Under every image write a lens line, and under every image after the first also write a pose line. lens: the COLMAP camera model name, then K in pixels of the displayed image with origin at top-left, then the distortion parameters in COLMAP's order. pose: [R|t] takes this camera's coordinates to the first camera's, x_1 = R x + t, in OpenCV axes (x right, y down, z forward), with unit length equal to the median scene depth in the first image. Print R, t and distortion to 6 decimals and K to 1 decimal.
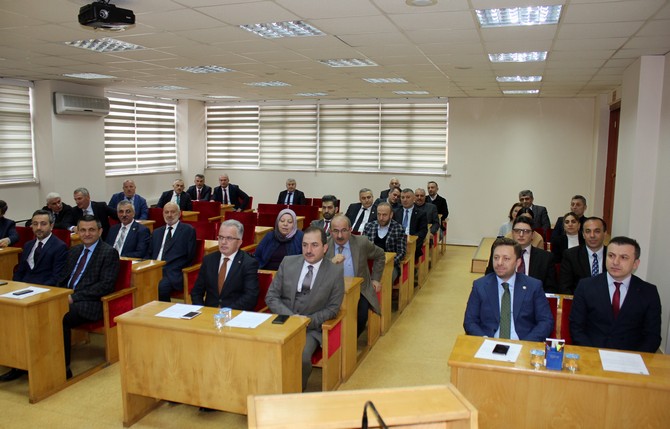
lens RADIAL K [[573.5, 0, 334.6], [0, 573.5, 224.7], [0, 0, 1]] dist [-0.205796, 0.228151]
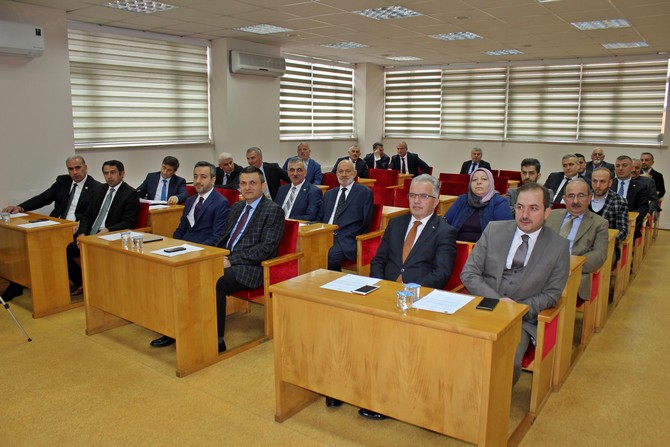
lens RADIAL K [[558.7, 0, 335.0], [0, 558.7, 223.5], [0, 0, 1]] dist [-0.086272, 0.003119]
pose [[0.954601, 0.047392, -0.294094, -0.035738], [-0.037477, 0.998526, 0.039261, 0.019840], [0.295521, -0.026457, 0.954970, 0.124253]]
